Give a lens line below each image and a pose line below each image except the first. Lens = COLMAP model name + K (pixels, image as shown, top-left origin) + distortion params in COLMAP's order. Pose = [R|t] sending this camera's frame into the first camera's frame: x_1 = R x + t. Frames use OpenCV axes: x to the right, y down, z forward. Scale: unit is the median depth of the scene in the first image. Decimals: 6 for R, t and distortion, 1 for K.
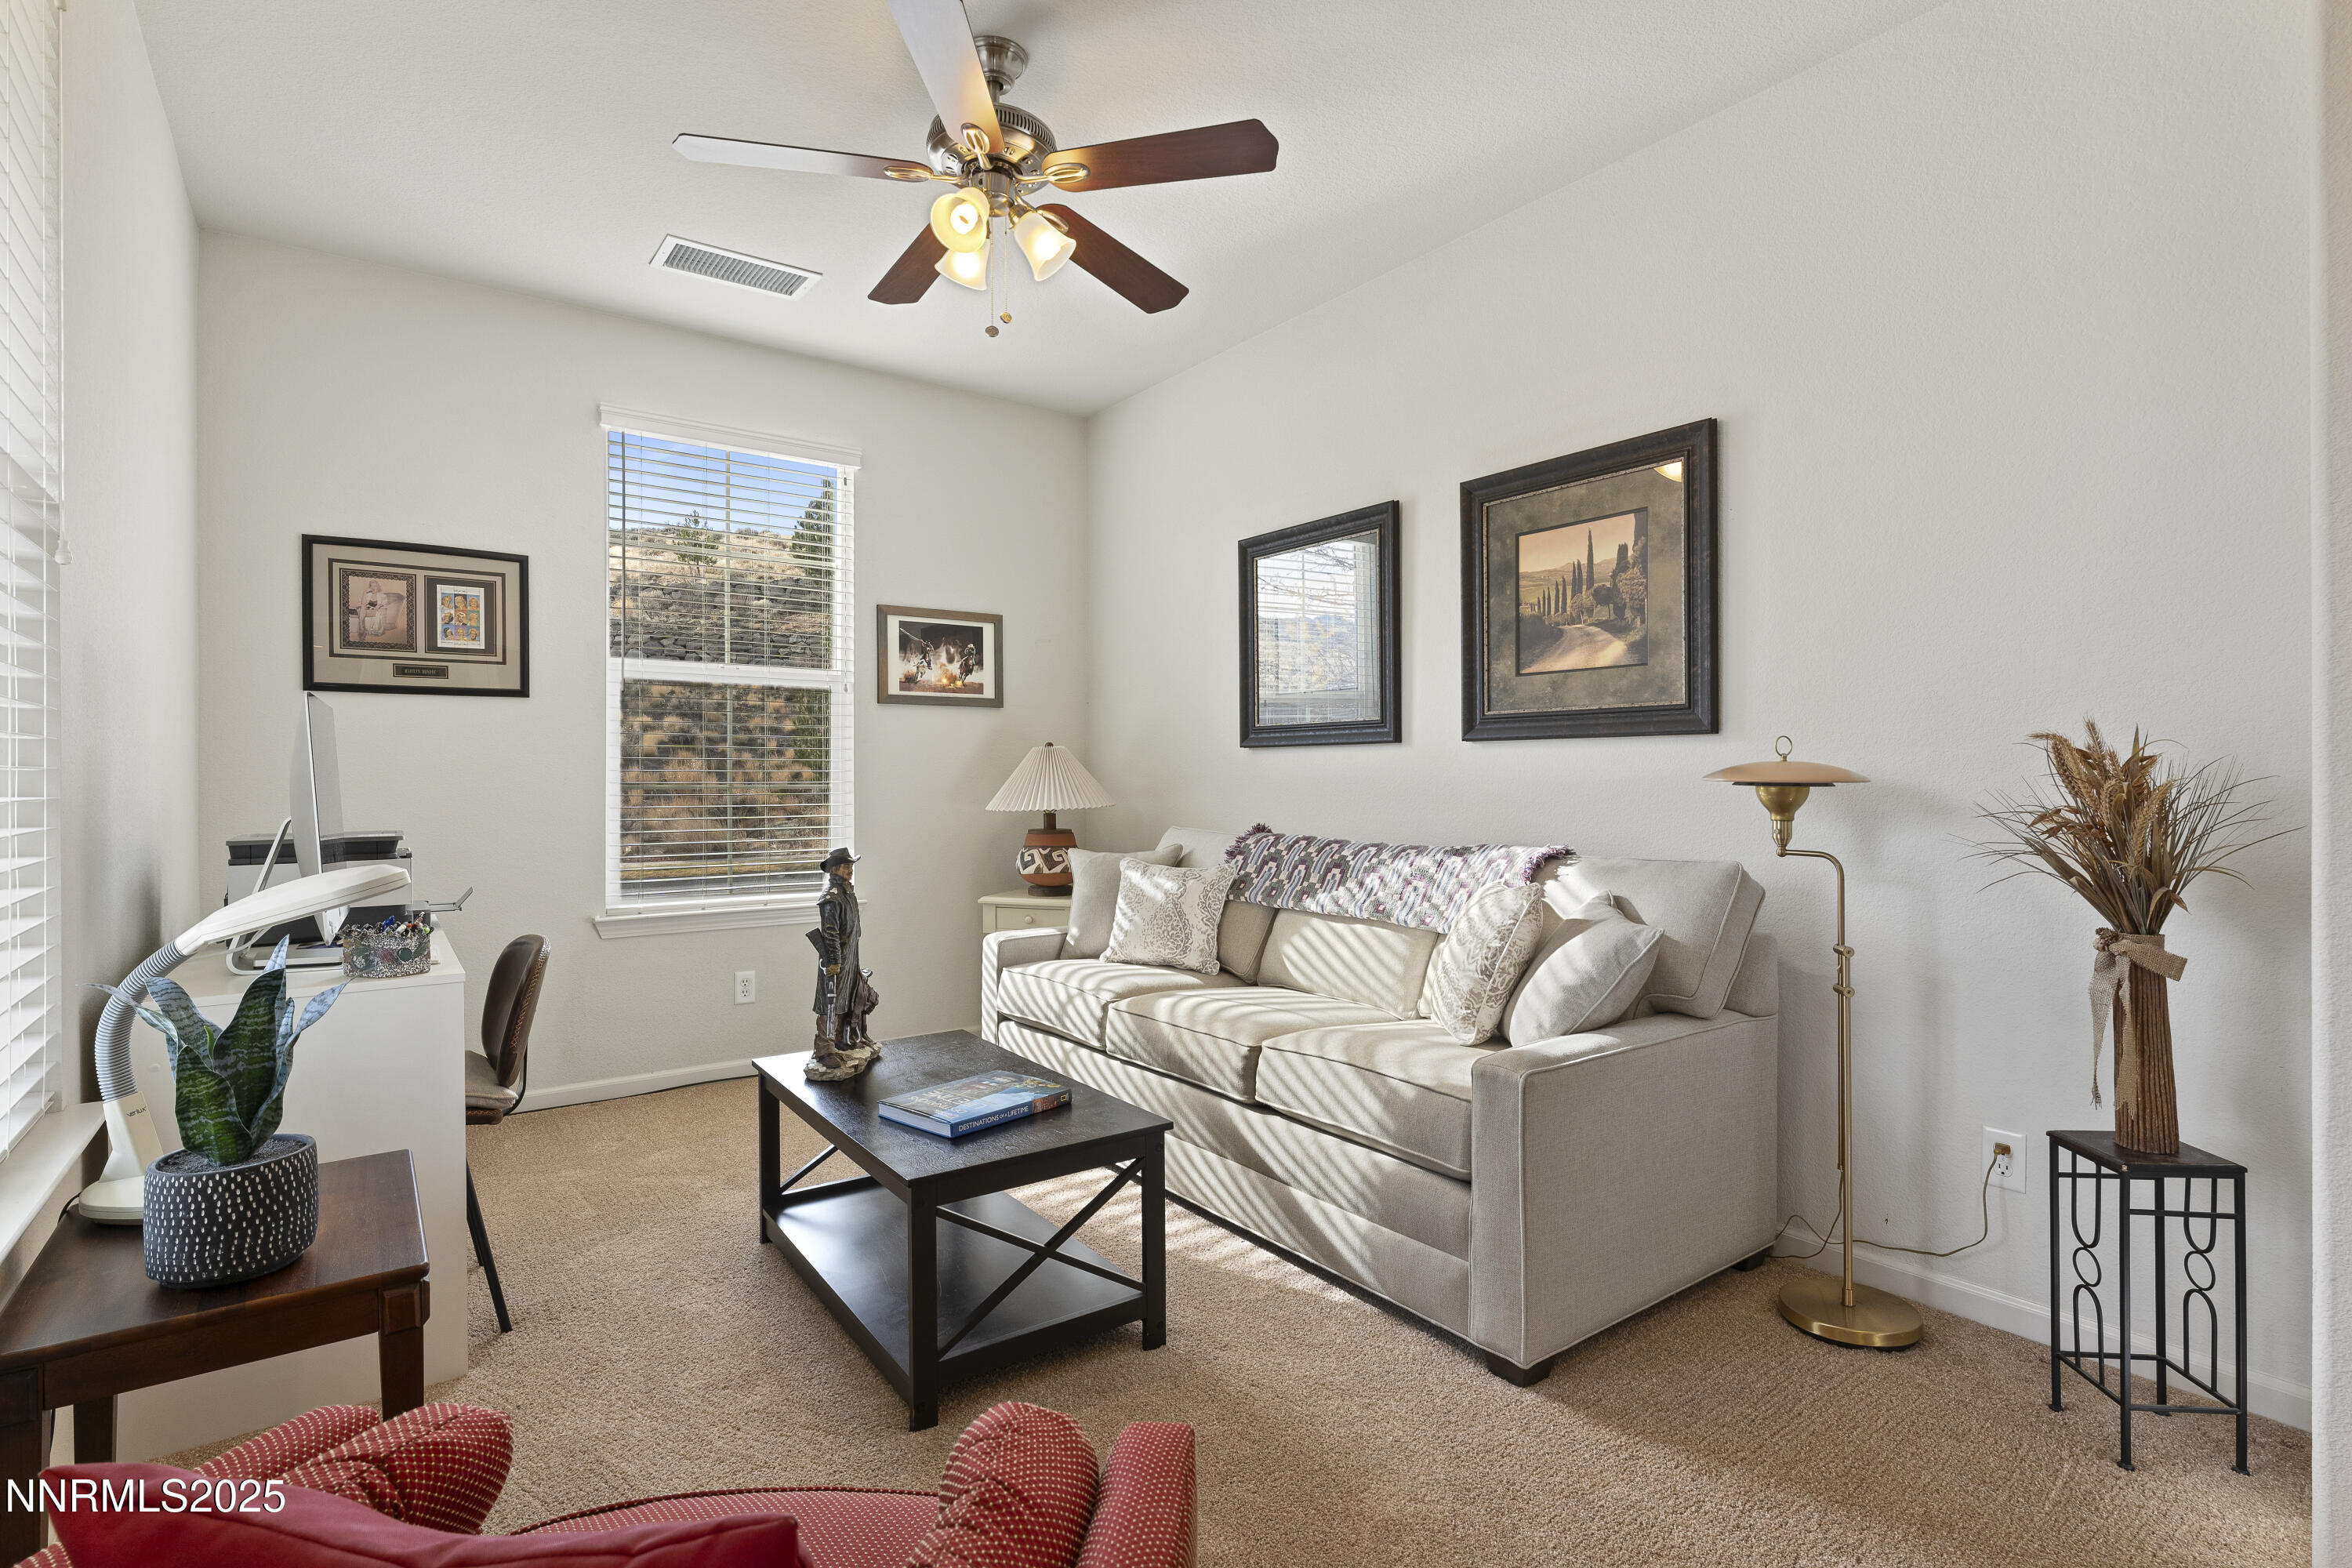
lens RADIAL K [[1124.3, 0, 1175.5], [0, 1124.3, 767.4], [0, 0, 1]] dist [-0.005589, -0.000925]
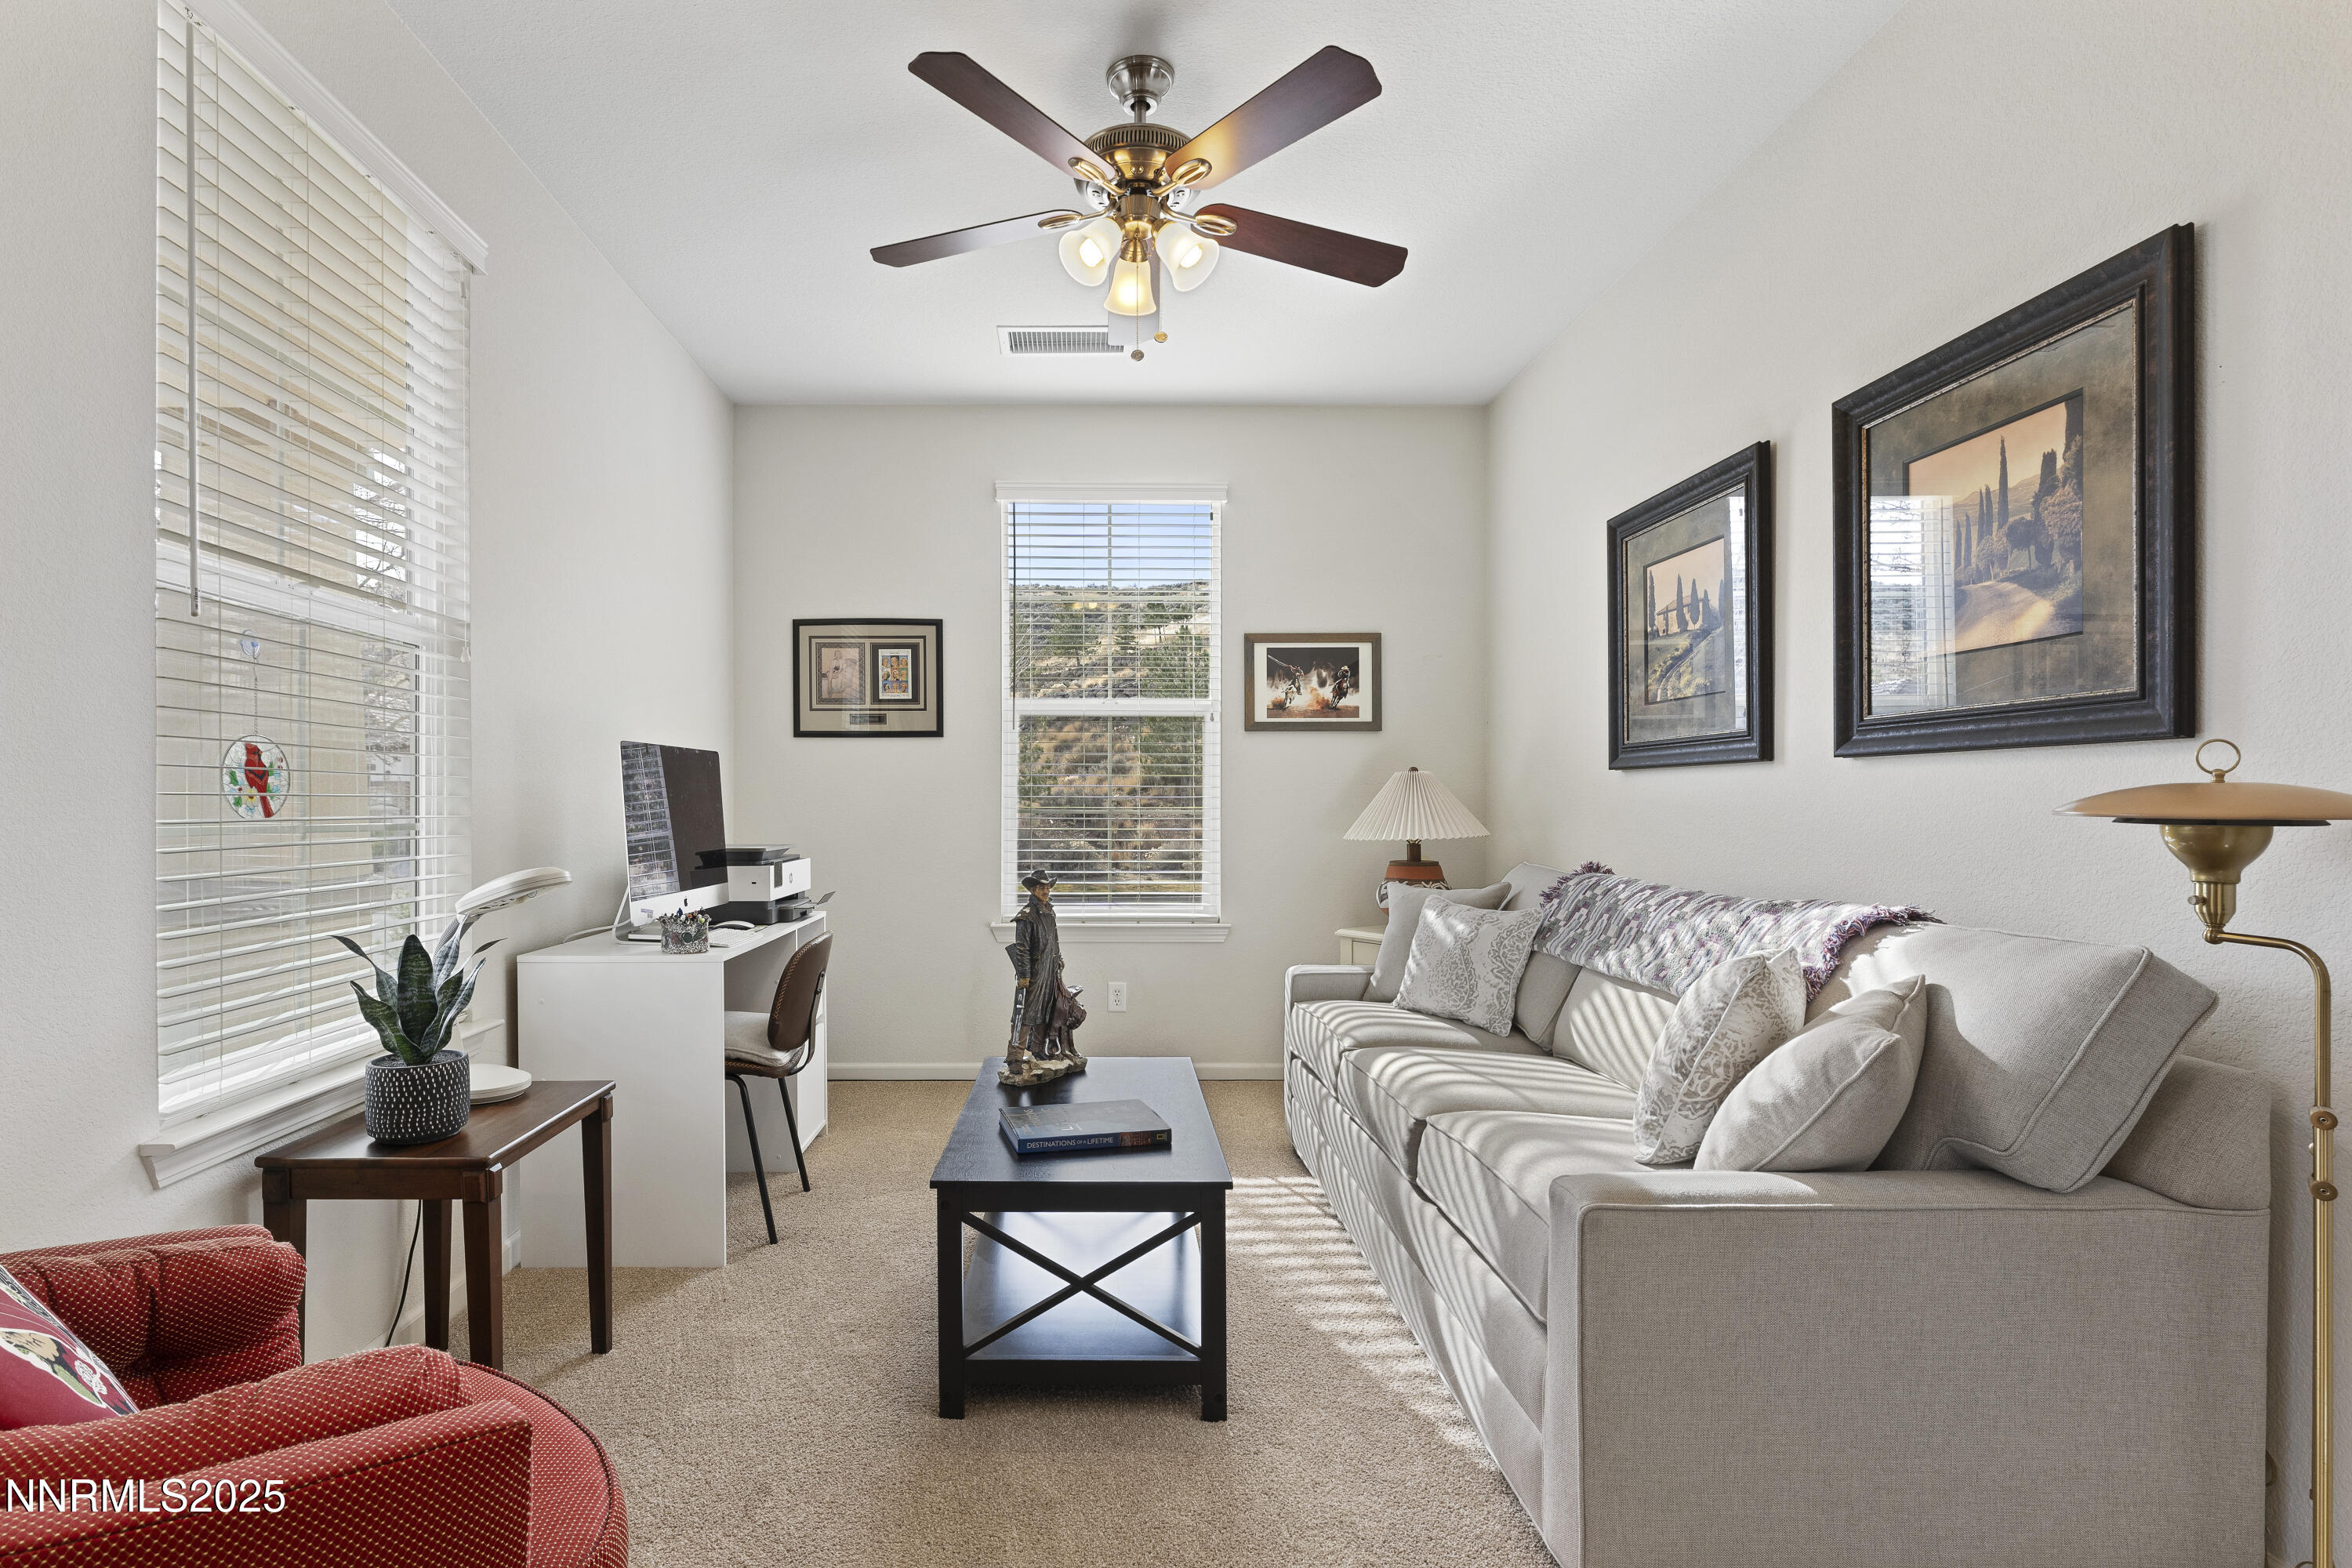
lens RADIAL K [[1149.6, 0, 1173.9], [0, 1149.6, 799.0], [0, 0, 1]] dist [0.000850, -0.002269]
pose [[0.811480, 0.000648, -0.584380, 0.374035], [0.002114, 0.999990, 0.004045, -0.000299], [0.584376, -0.004518, 0.811470, 0.156268]]
